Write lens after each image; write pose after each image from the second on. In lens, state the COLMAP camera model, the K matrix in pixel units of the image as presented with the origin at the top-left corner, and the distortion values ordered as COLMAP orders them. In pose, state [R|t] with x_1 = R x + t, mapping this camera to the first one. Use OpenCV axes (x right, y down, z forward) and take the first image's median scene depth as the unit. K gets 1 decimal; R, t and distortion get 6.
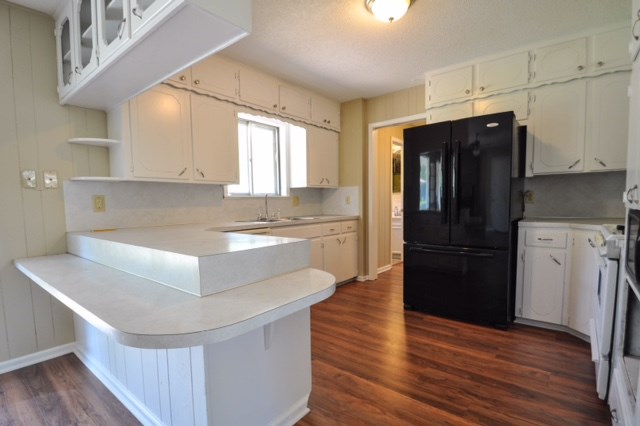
lens RADIAL K [[315.7, 0, 315.4], [0, 315.7, 227.8], [0, 0, 1]] dist [0.001346, -0.014838]
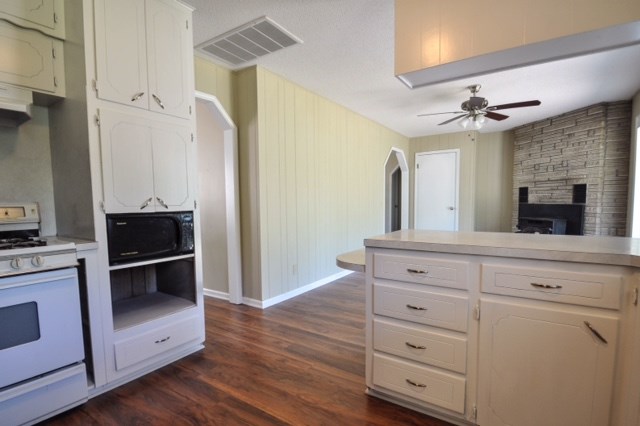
lens RADIAL K [[315.7, 0, 315.4], [0, 315.7, 227.8], [0, 0, 1]] dist [0.001346, -0.014838]
pose [[-0.996057, 0.038957, -0.079706, 0.129657], [0.025073, 0.985416, 0.168303, -0.103388], [0.085101, 0.165641, -0.982508, 1.167267]]
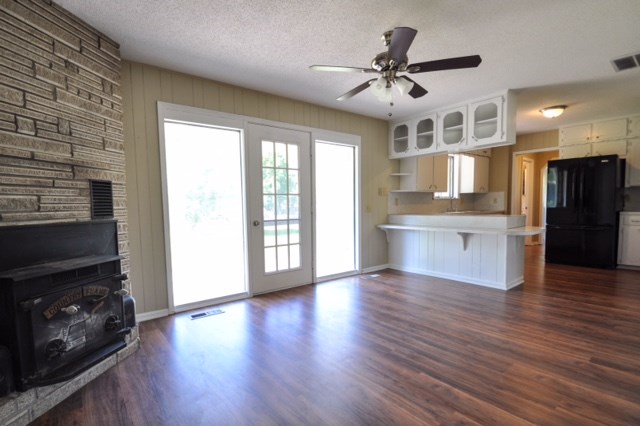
lens RADIAL K [[318.9, 0, 311.6], [0, 318.9, 228.3], [0, 0, 1]] dist [-0.001374, -0.013942]
pose [[0.976281, 0.015938, -0.215921, -0.692240], [-0.017030, 0.999850, -0.003196, 0.109469], [0.215837, 0.006797, 0.976406, -1.140824]]
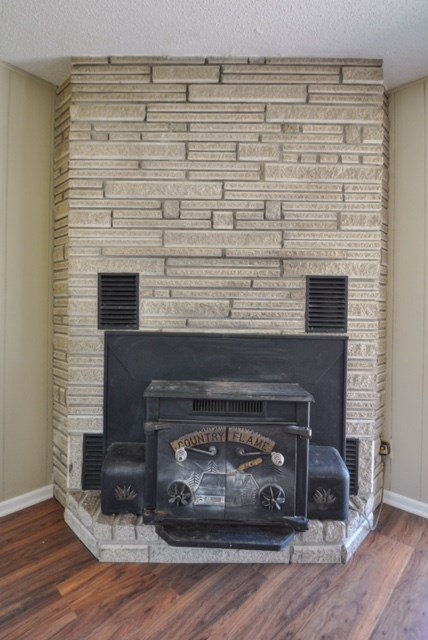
lens RADIAL K [[324.5, 0, 195.8], [0, 324.5, 312.4], [0, 0, 1]] dist [-0.011935, -0.001865]
pose [[-0.086212, 0.020773, -0.996060, -0.826064], [-0.094287, 0.995125, 0.028915, 0.057842], [0.991805, 0.096408, -0.083833, -0.602588]]
